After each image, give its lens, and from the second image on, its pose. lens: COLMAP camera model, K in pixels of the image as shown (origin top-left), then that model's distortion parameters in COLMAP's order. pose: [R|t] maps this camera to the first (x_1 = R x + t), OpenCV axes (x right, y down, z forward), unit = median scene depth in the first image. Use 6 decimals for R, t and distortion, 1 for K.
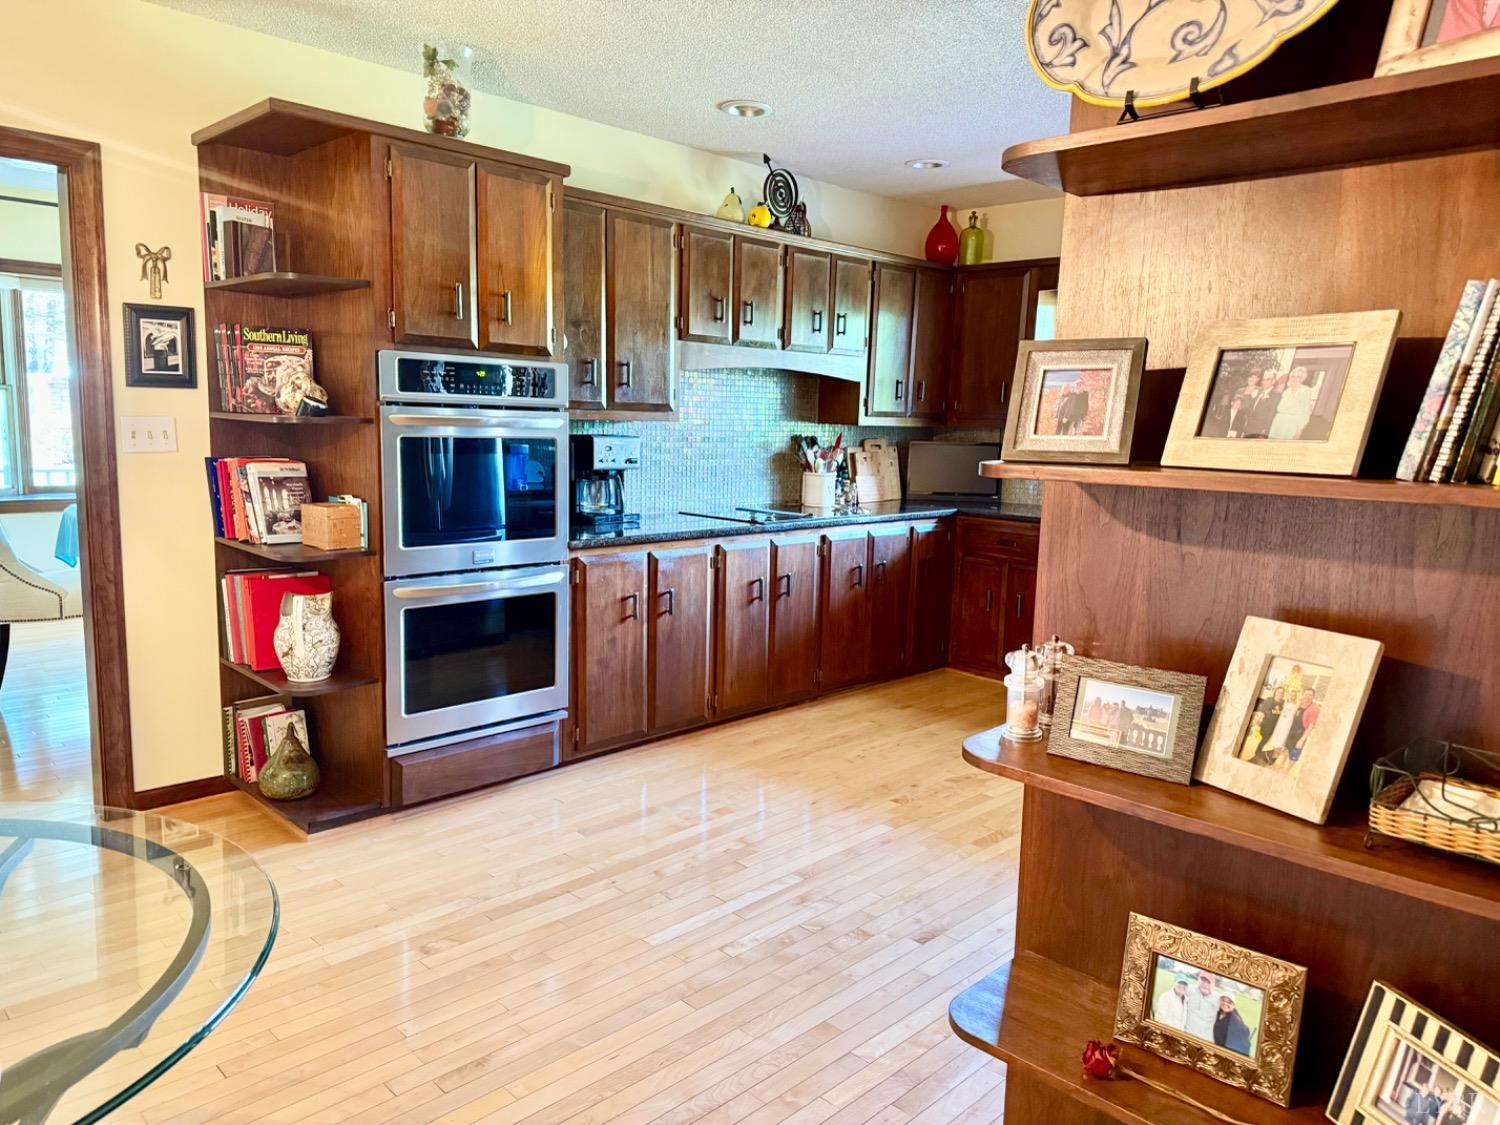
lens RADIAL K [[1066.8, 0, 748.2], [0, 1066.8, 552.4], [0, 0, 1]] dist [0.021293, -0.014197]
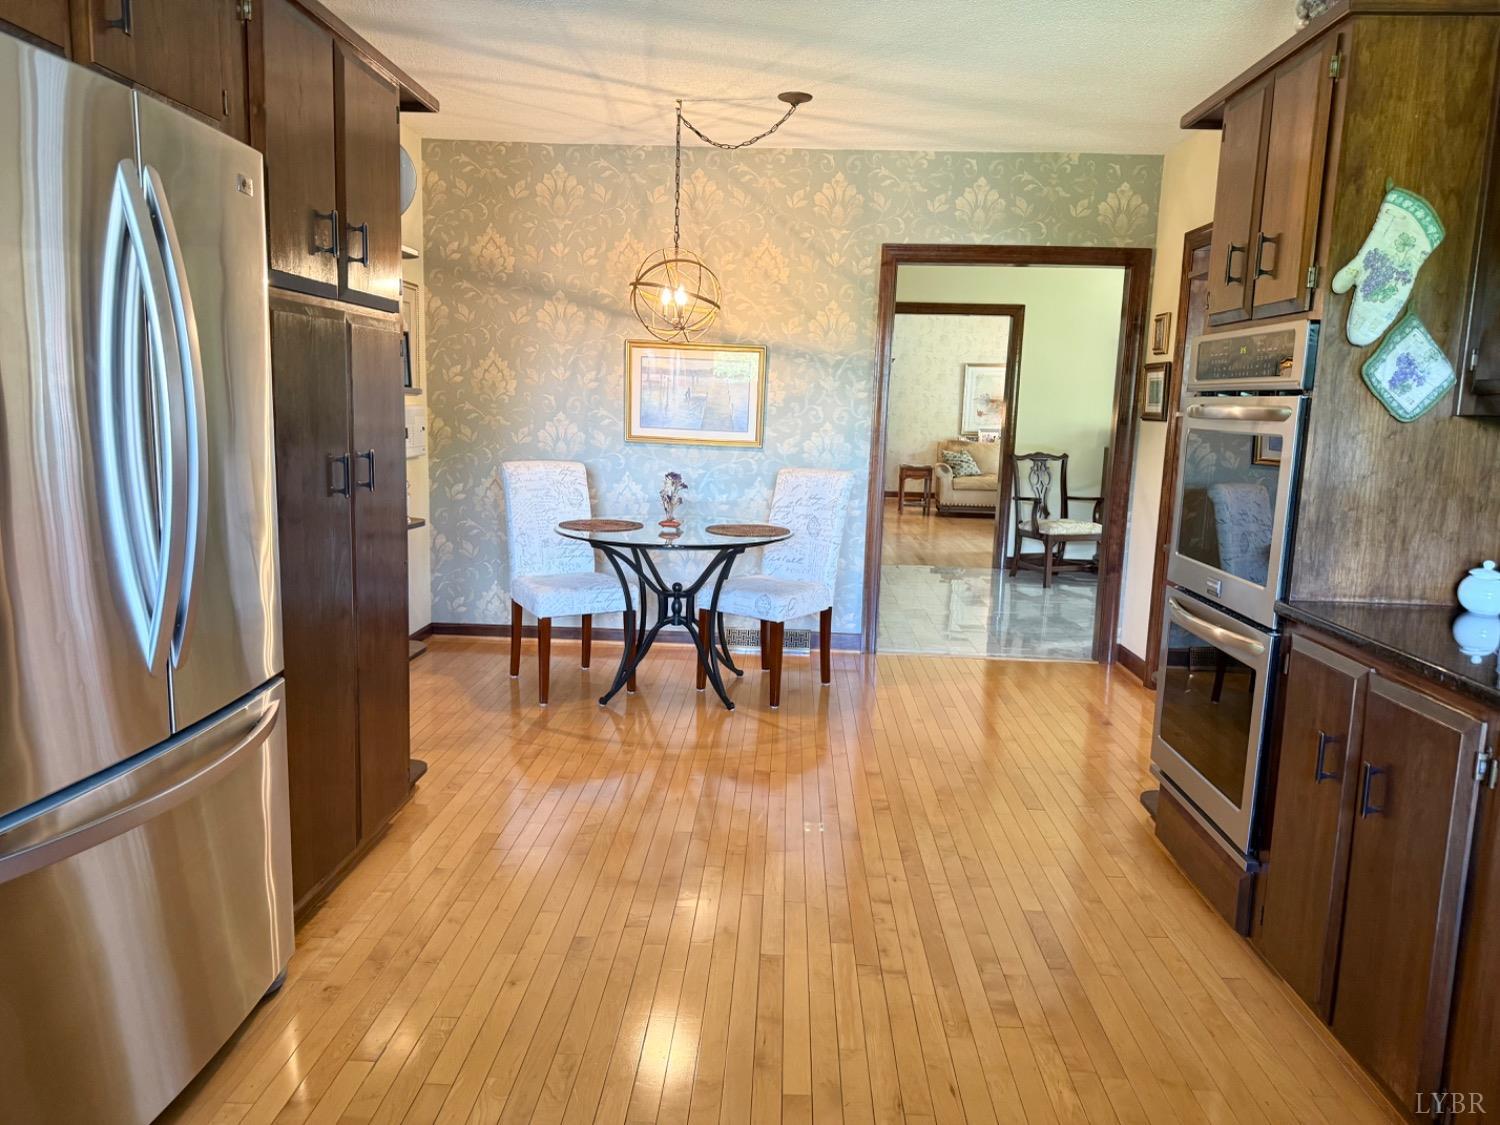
lens RADIAL K [[1066.8, 0, 747.8], [0, 1066.8, 561.5], [0, 0, 1]] dist [0.021293, -0.014197]
pose [[-0.738751, 0.048509, -0.672230, 0.614635], [-0.141003, 0.964211, 0.224535, -0.165612], [0.659064, 0.260662, -0.705472, 1.554082]]
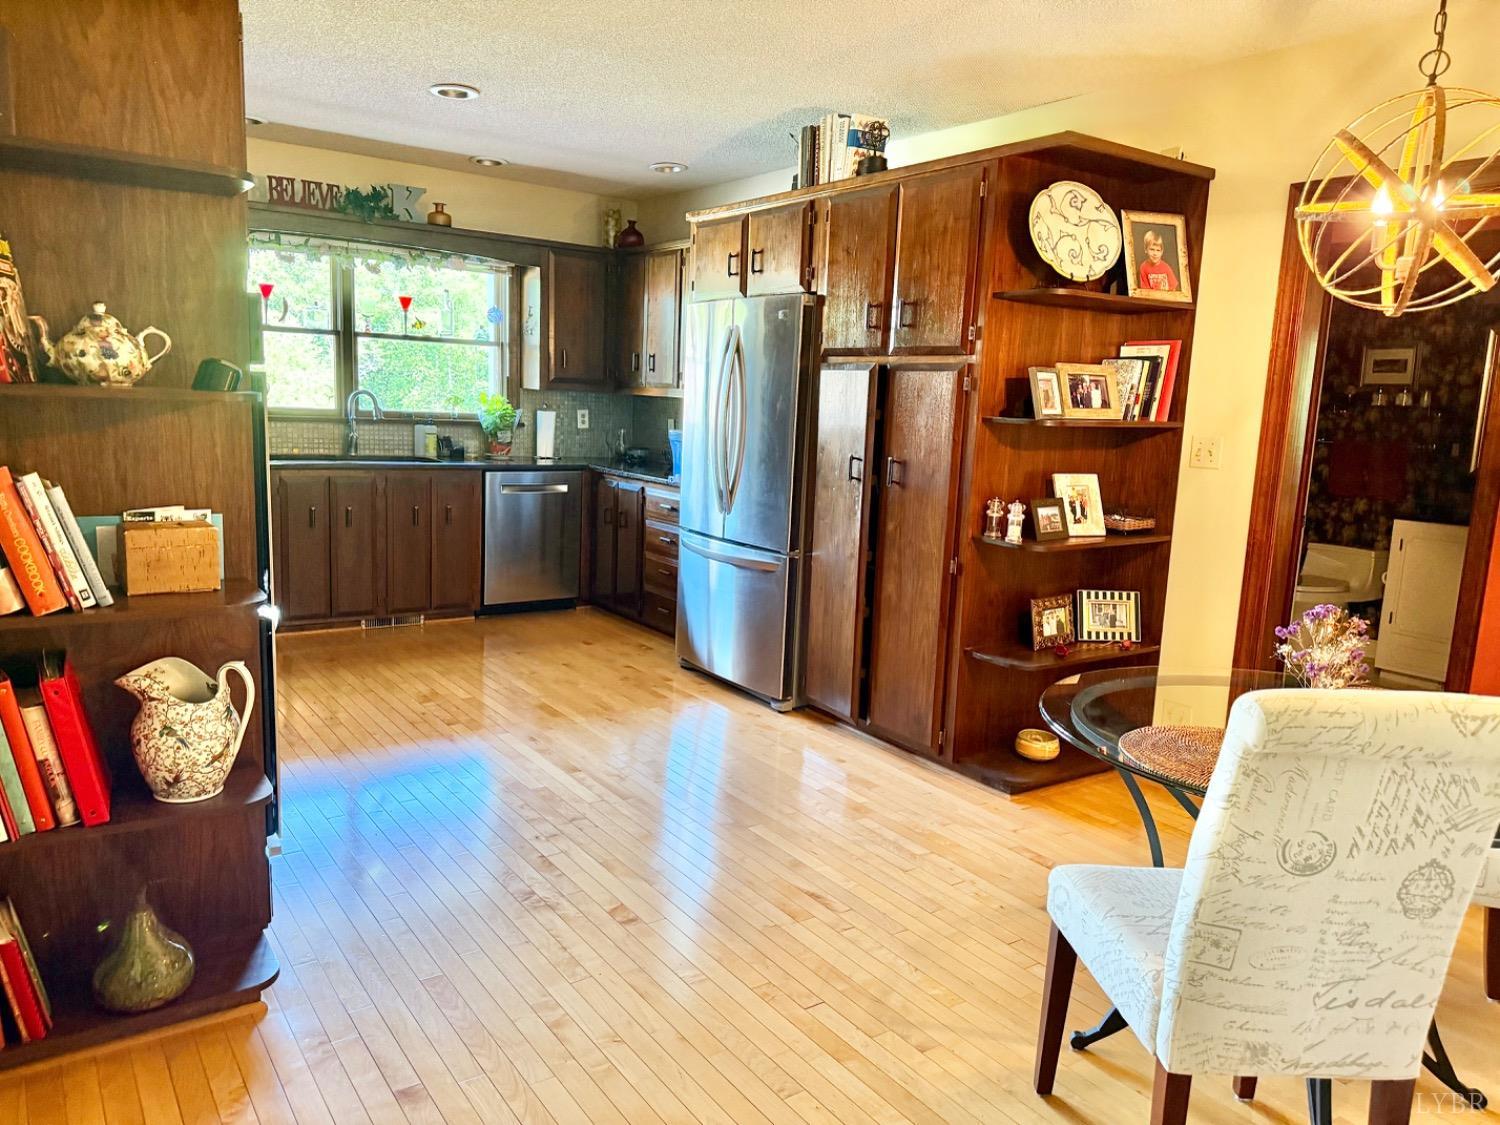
lens RADIAL K [[1066.8, 0, 751.9], [0, 1066.8, 569.6], [0, 0, 1]] dist [0.021293, -0.014197]
pose [[0.163368, -0.184680, 0.969125, -1.088510], [0.090788, 0.980969, 0.171633, -0.110907], [-0.982379, 0.059945, 0.177026, 0.612293]]
